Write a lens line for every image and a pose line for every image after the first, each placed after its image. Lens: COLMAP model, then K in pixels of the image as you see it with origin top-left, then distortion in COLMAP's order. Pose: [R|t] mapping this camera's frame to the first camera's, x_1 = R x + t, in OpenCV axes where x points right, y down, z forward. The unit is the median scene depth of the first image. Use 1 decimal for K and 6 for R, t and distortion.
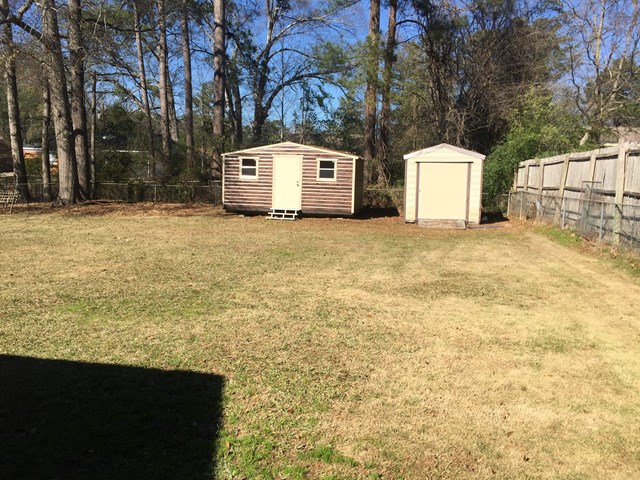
lens RADIAL K [[535.9, 0, 317.6], [0, 535.9, 240.9], [0, 0, 1]] dist [0.051895, -0.061135]
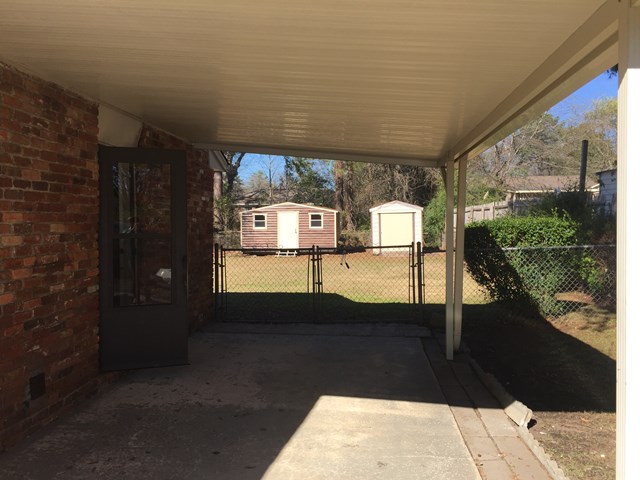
lens RADIAL K [[535.9, 0, 318.5], [0, 535.9, 239.8], [0, 0, 1]] dist [0.051895, -0.061135]
pose [[0.995000, -0.039630, 0.091676, -0.105184], [0.047688, 0.995027, -0.087452, 0.041508], [-0.087755, 0.091387, 0.991941, -0.394886]]
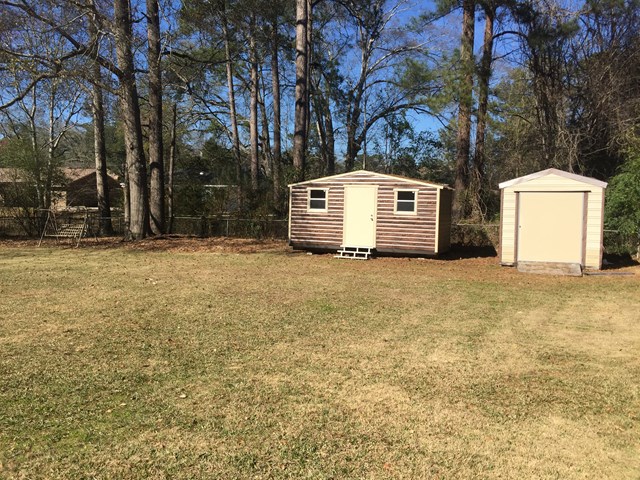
lens RADIAL K [[535.9, 0, 318.1], [0, 535.9, 233.8], [0, 0, 1]] dist [0.051895, -0.061135]
pose [[0.982656, 0.007796, -0.185274, 0.037473], [-0.021924, 0.996993, -0.074328, -0.013780], [0.184137, 0.077101, 0.979872, 0.130897]]
